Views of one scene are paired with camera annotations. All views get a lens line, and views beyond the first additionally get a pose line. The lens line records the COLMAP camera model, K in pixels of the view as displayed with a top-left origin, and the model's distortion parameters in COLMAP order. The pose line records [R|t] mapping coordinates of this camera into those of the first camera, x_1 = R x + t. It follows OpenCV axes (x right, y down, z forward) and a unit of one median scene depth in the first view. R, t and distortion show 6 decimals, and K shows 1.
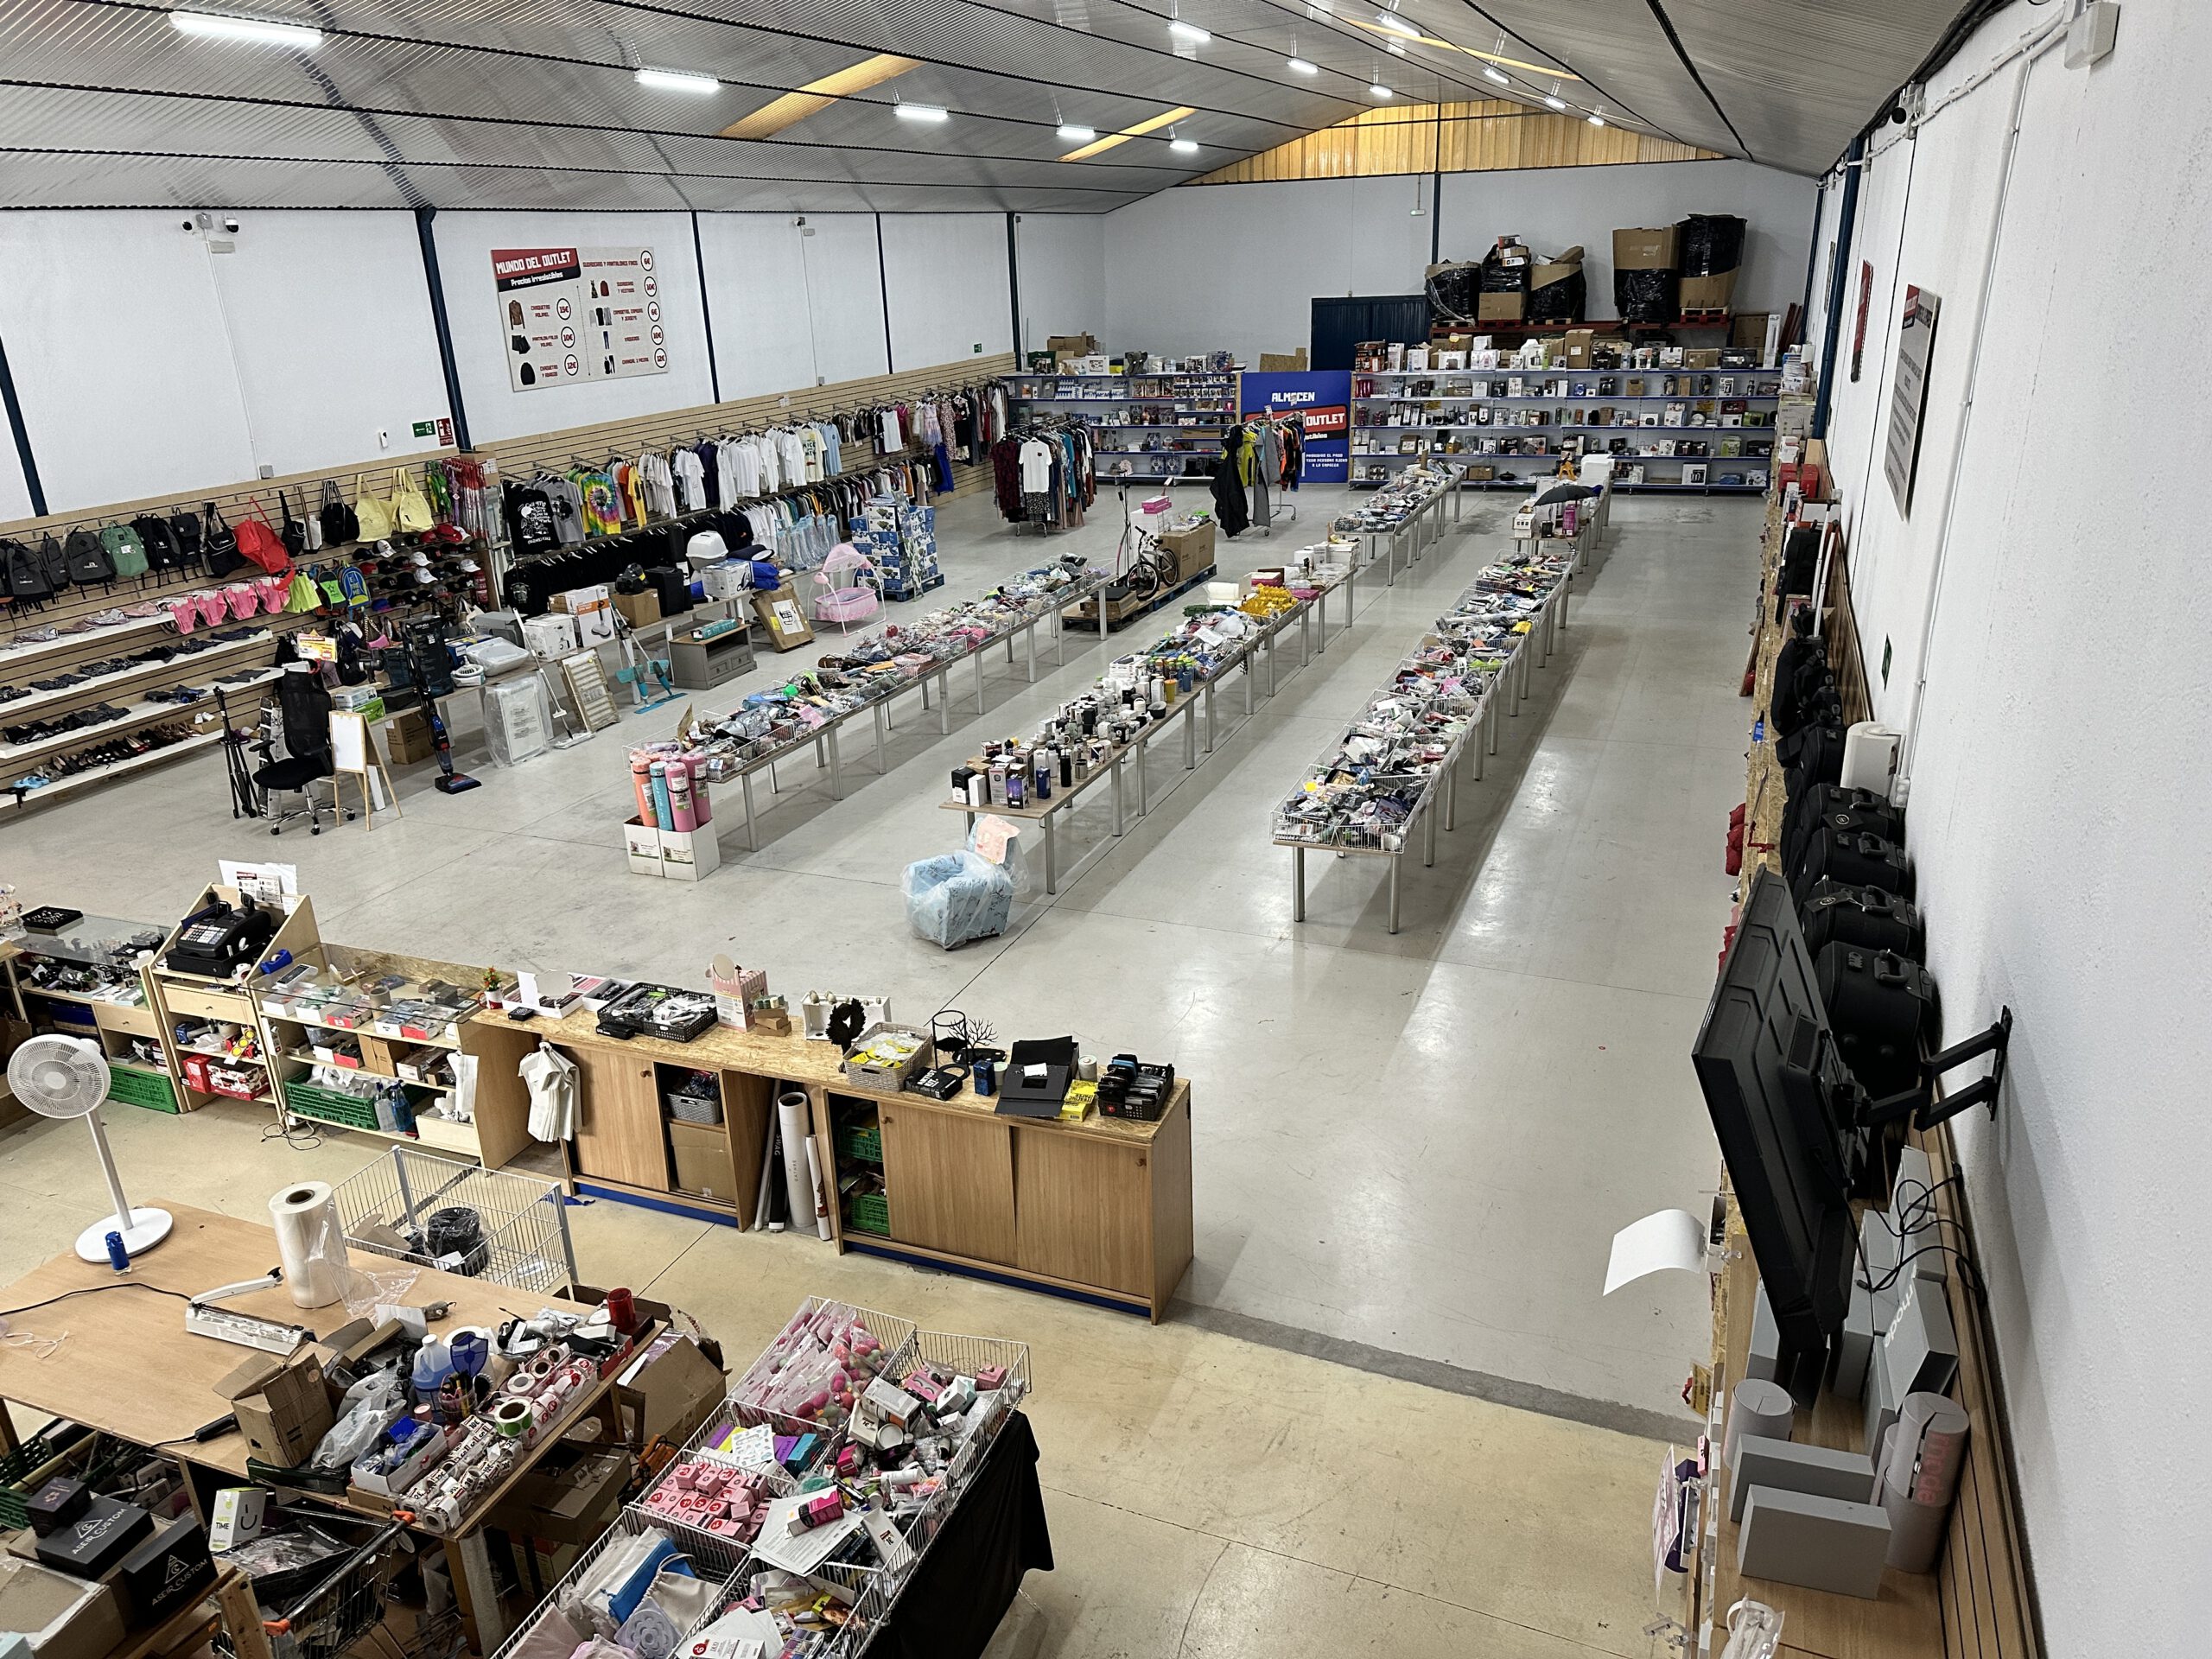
lens RADIAL K [[1556.9, 0, 1106.0], [0, 1556.9, 829.5], [0, 0, 1]] dist [0.004626, -0.000576]
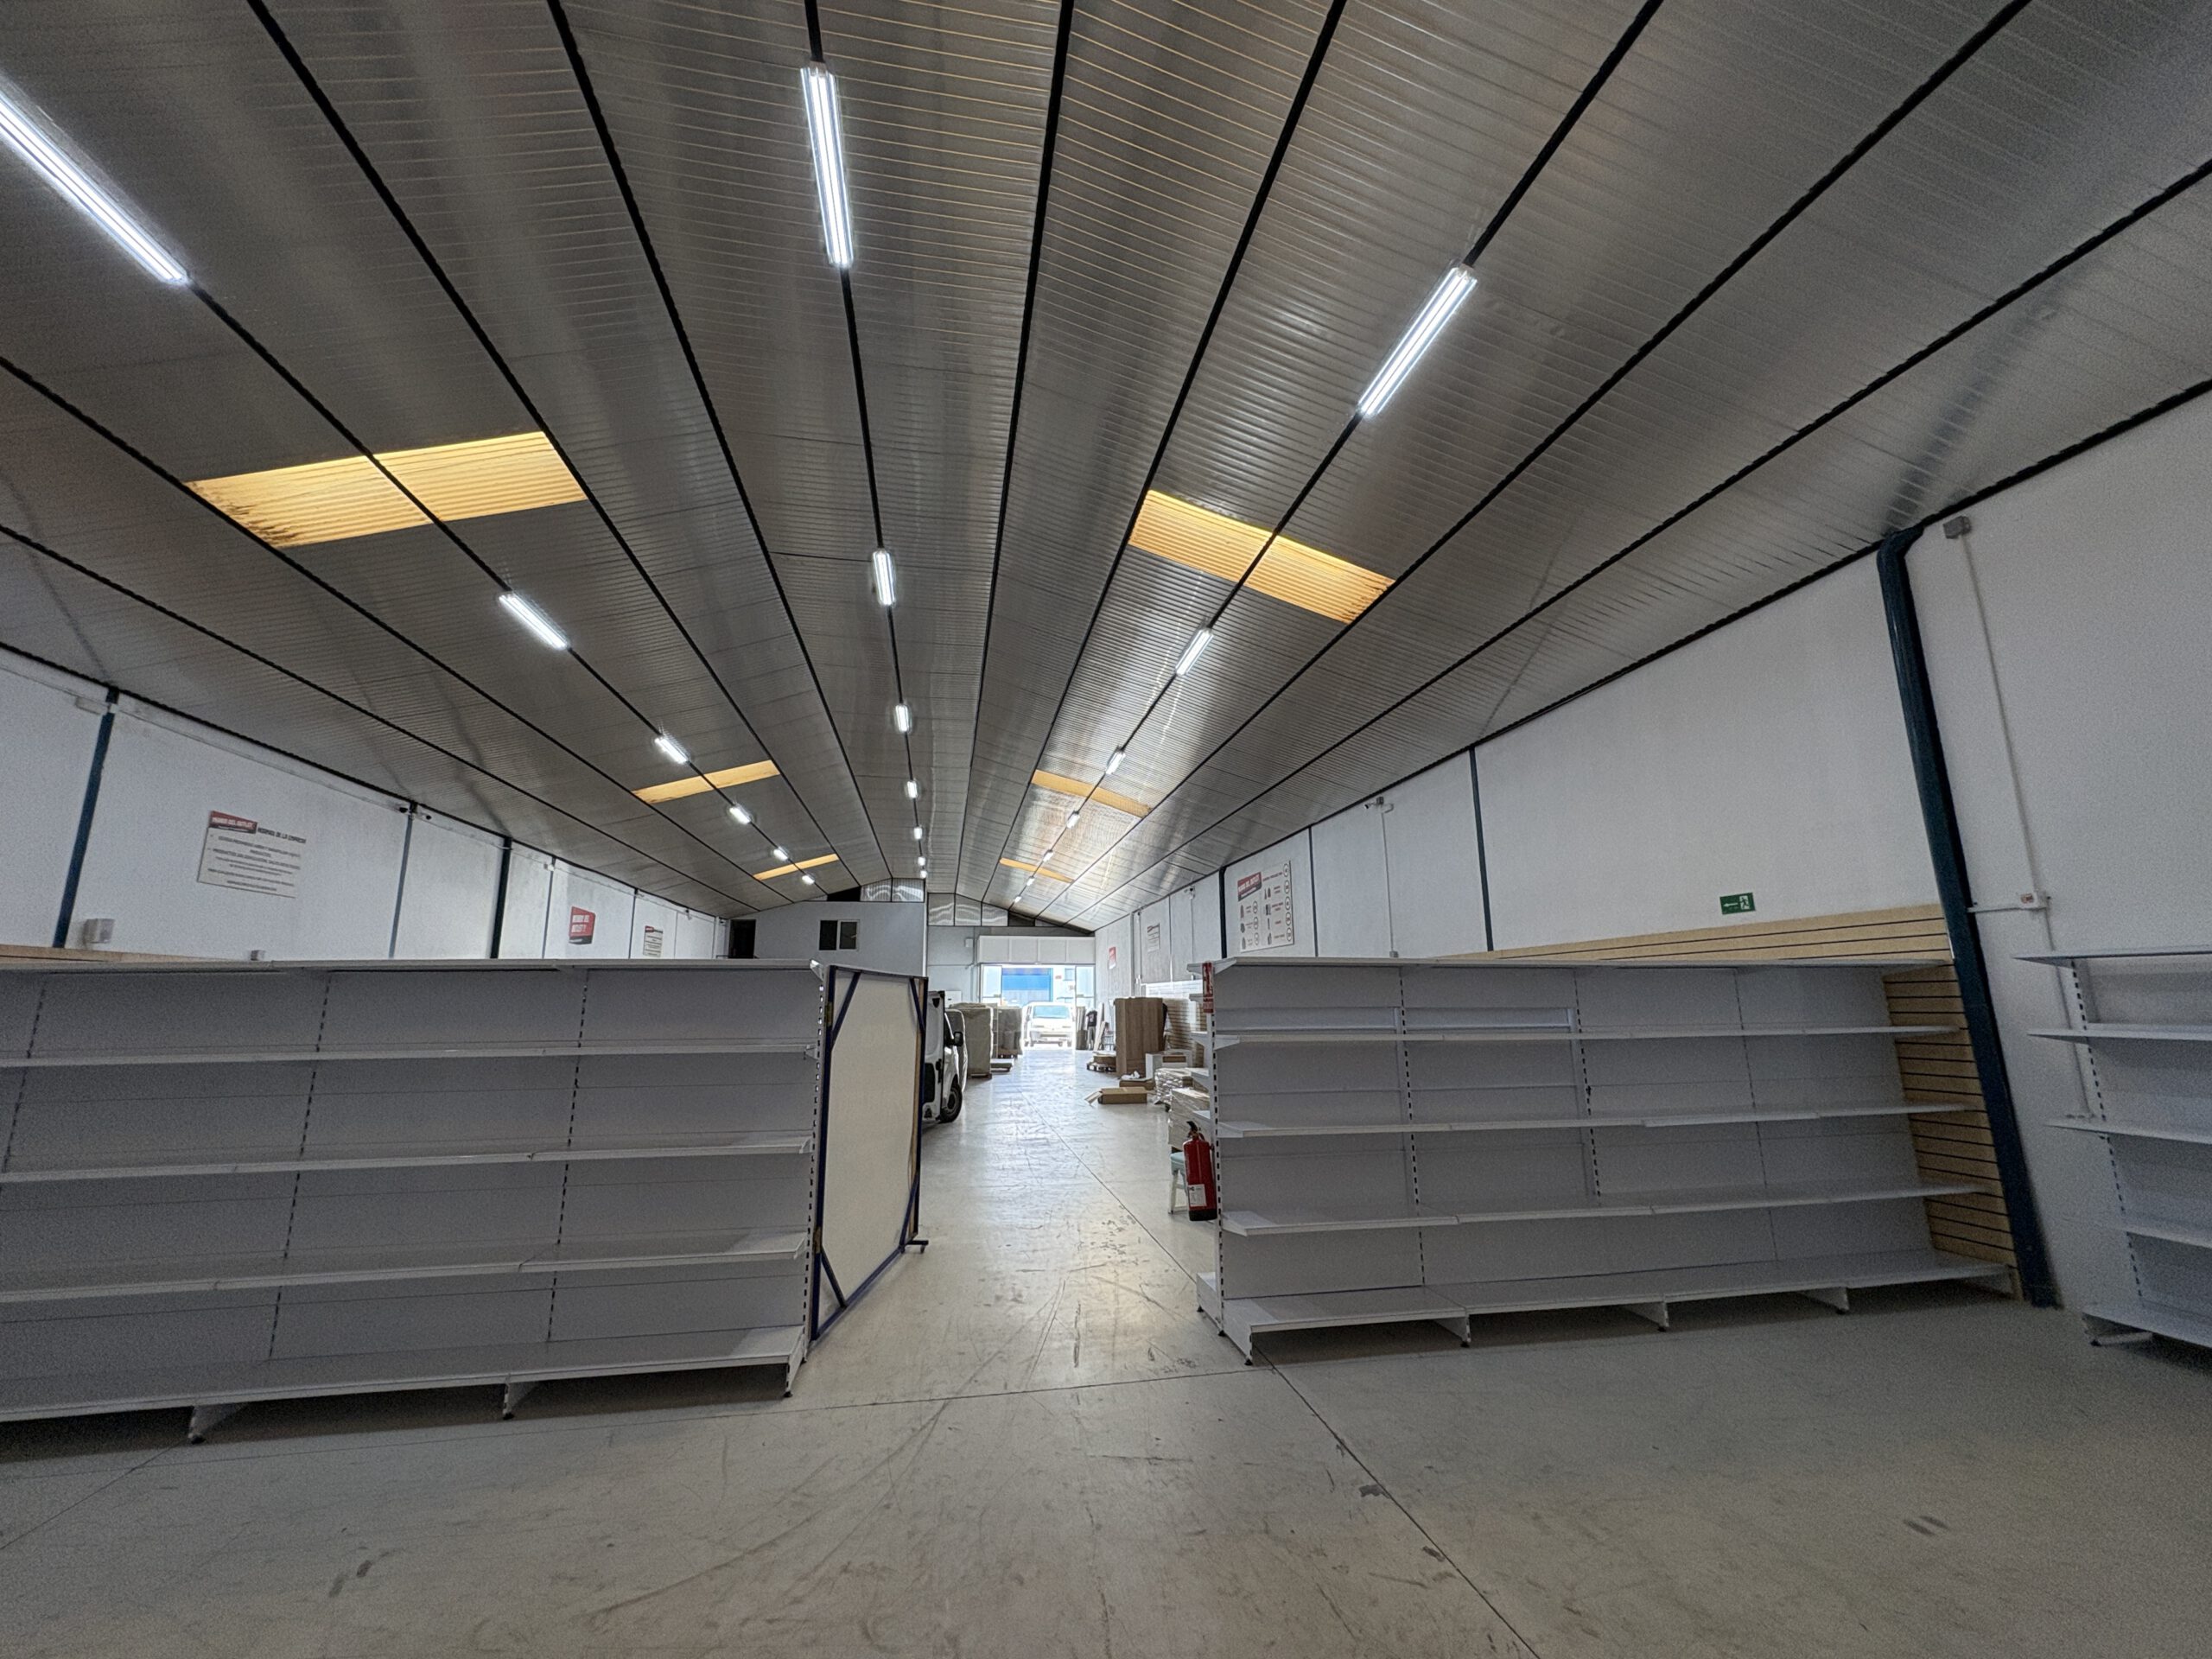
lens RADIAL K [[875.9, 0, 1106.0], [0, 875.9, 829.5], [0, 0, 1]] dist [-0.001816, -0.000189]
pose [[-0.838681, -0.075142, -0.539414, 0.276079], [-0.163790, 0.979385, 0.118229, -0.442624], [0.519410, 0.187507, -0.833699, 1.491619]]
